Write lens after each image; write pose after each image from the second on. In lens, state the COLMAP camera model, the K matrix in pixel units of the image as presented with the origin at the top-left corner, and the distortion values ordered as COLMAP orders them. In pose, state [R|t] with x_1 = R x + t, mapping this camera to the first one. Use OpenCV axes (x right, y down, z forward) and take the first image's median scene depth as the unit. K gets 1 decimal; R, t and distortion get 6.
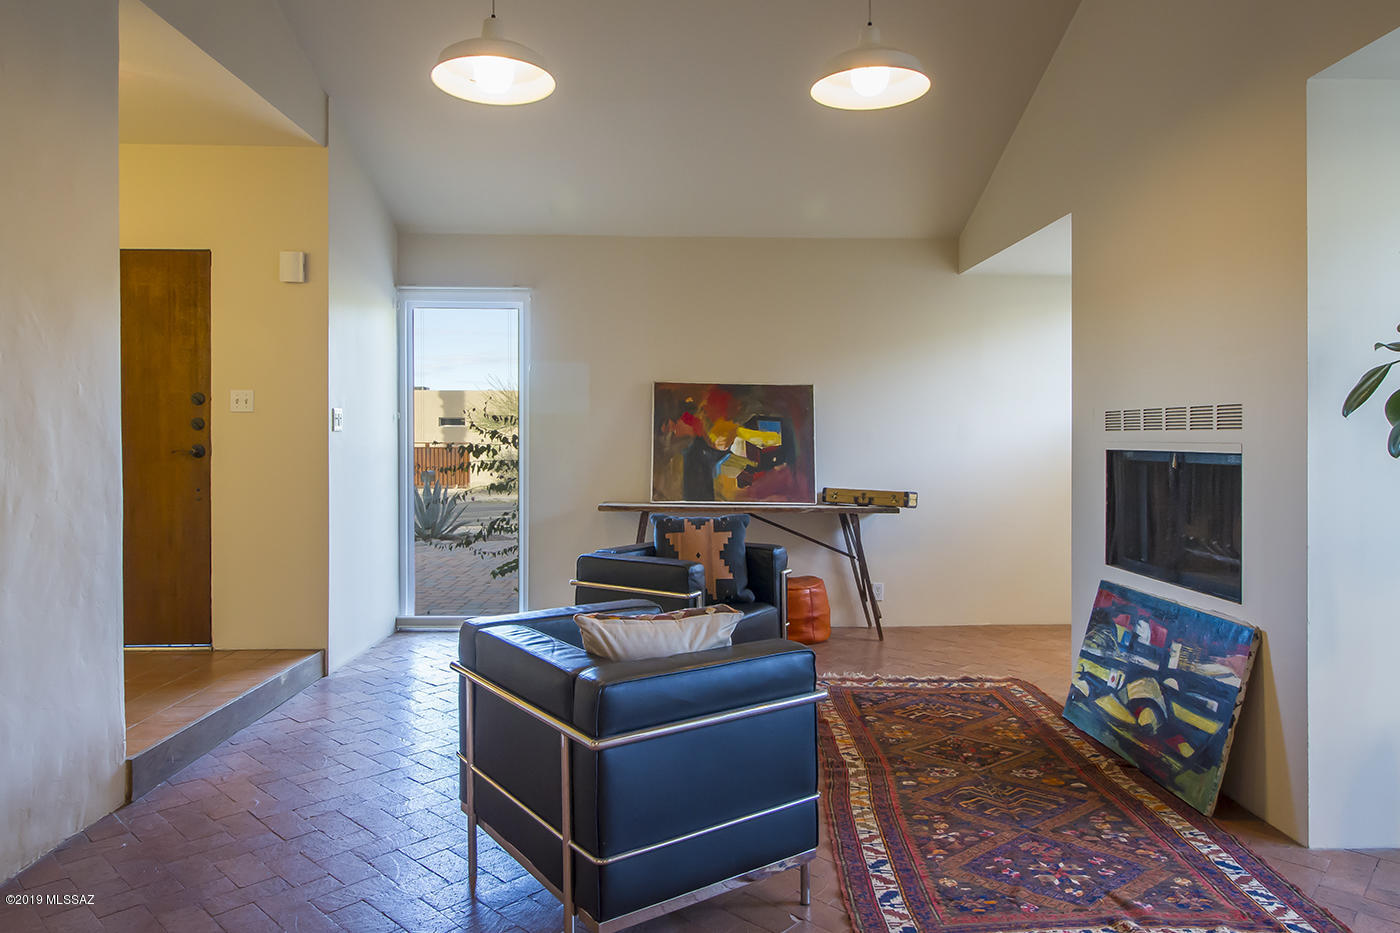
lens RADIAL K [[919.4, 0, 697.5], [0, 919.4, 445.1], [0, 0, 1]] dist [-0.000187, -0.003906]
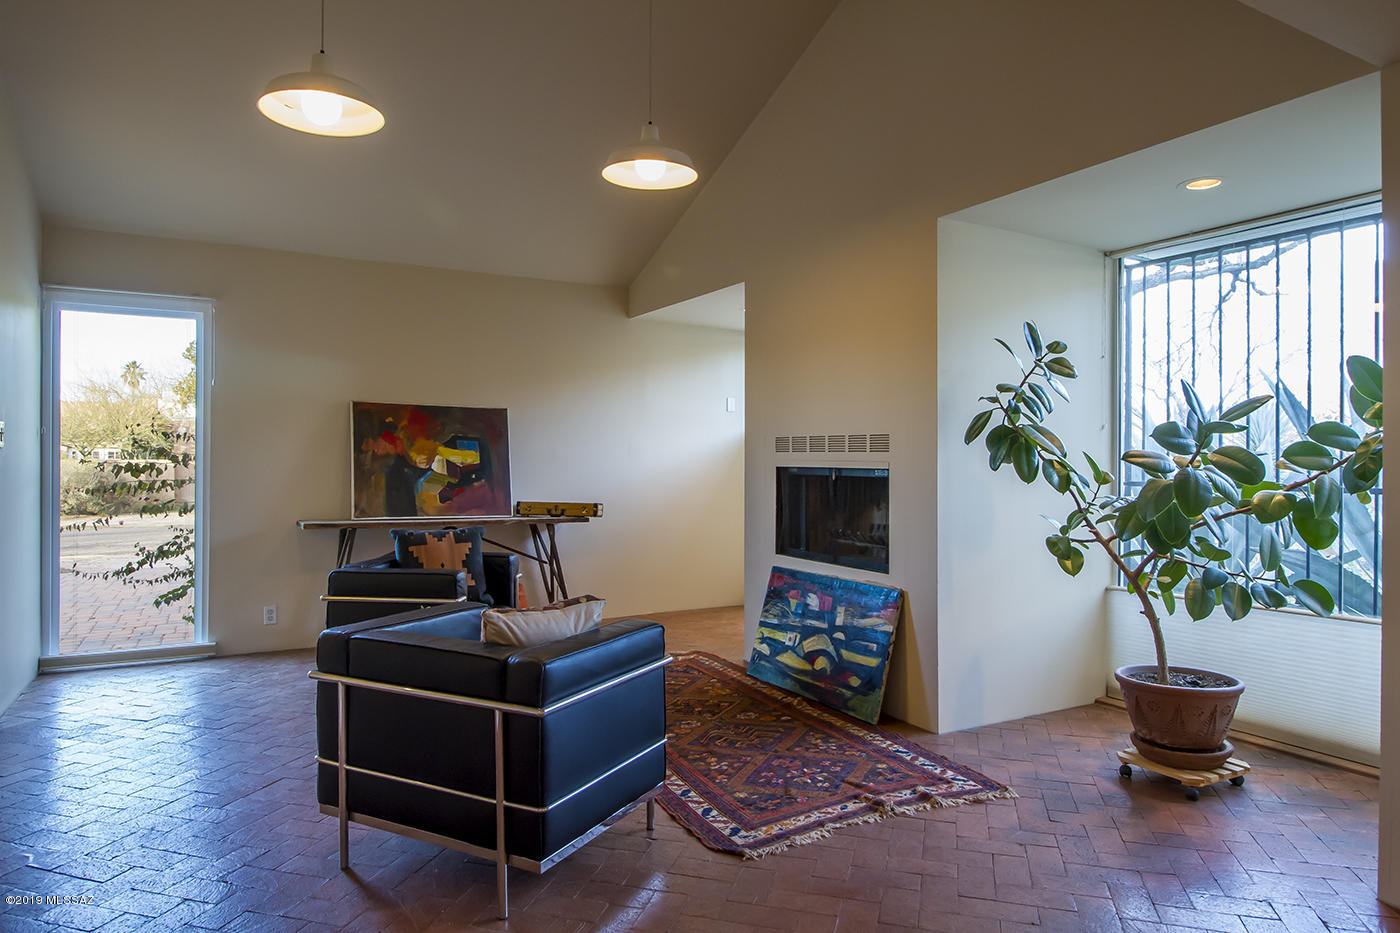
lens RADIAL K [[872.7, 0, 698.2], [0, 872.7, 458.7], [0, 0, 1]] dist [0.002286, -0.001740]
pose [[0.888848, 0.001104, 0.458201, -0.256157], [0.001079, 0.999989, -0.004502, -0.000529], [-0.458201, 0.004496, 0.888837, -0.062645]]
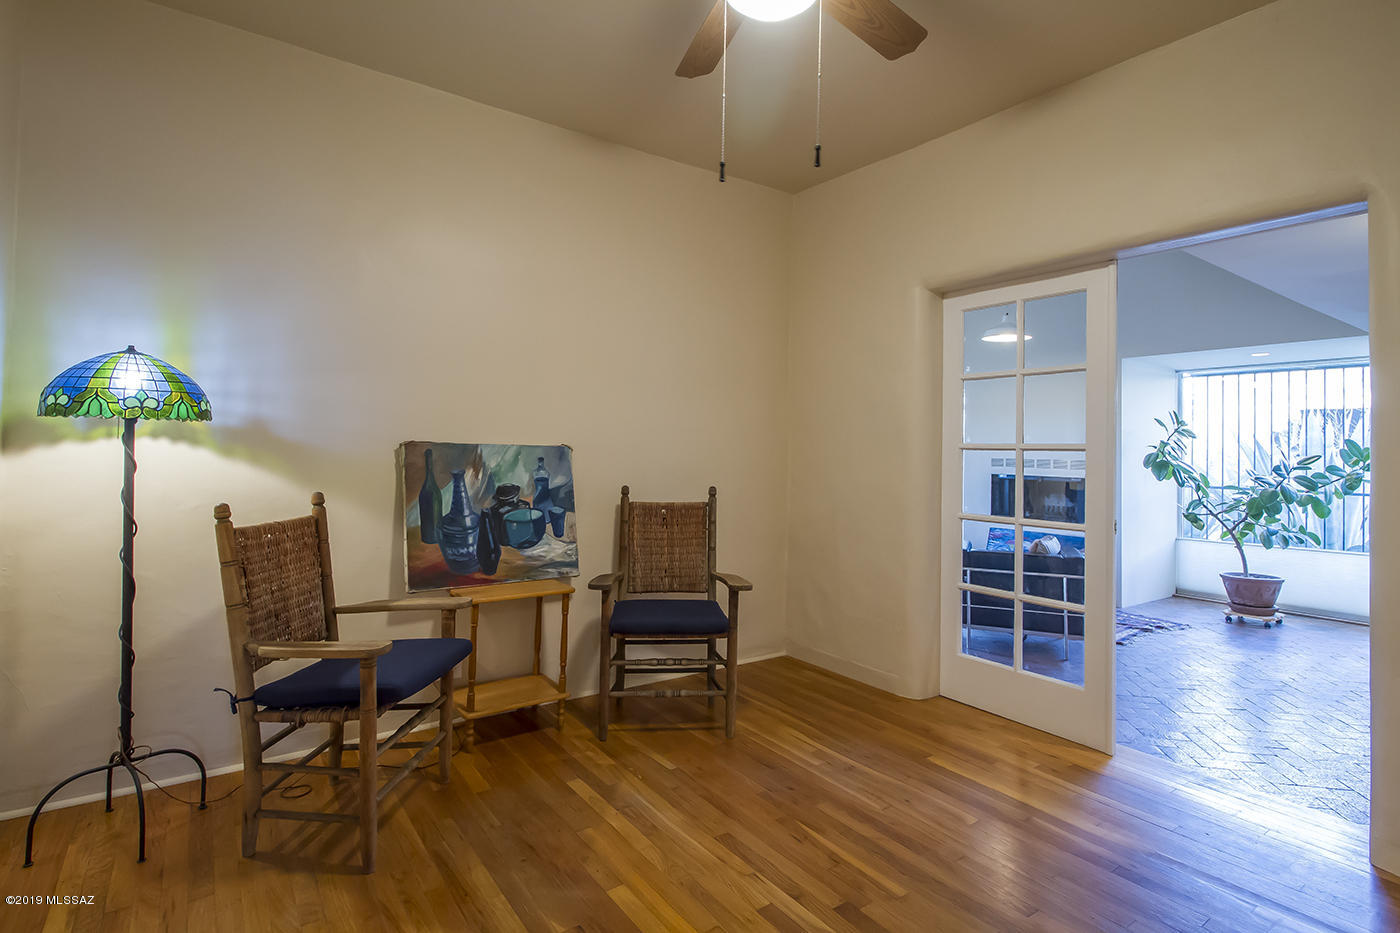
lens RADIAL K [[710.3, 0, 702.2], [0, 710.3, 440.3], [0, 0, 1]] dist [0.033024, 0.000198]
pose [[0.829405, 0.022030, 0.558214, -1.442852], [-0.015018, 0.999740, -0.017140, -0.045575], [-0.558447, 0.005832, 0.829520, -0.173625]]
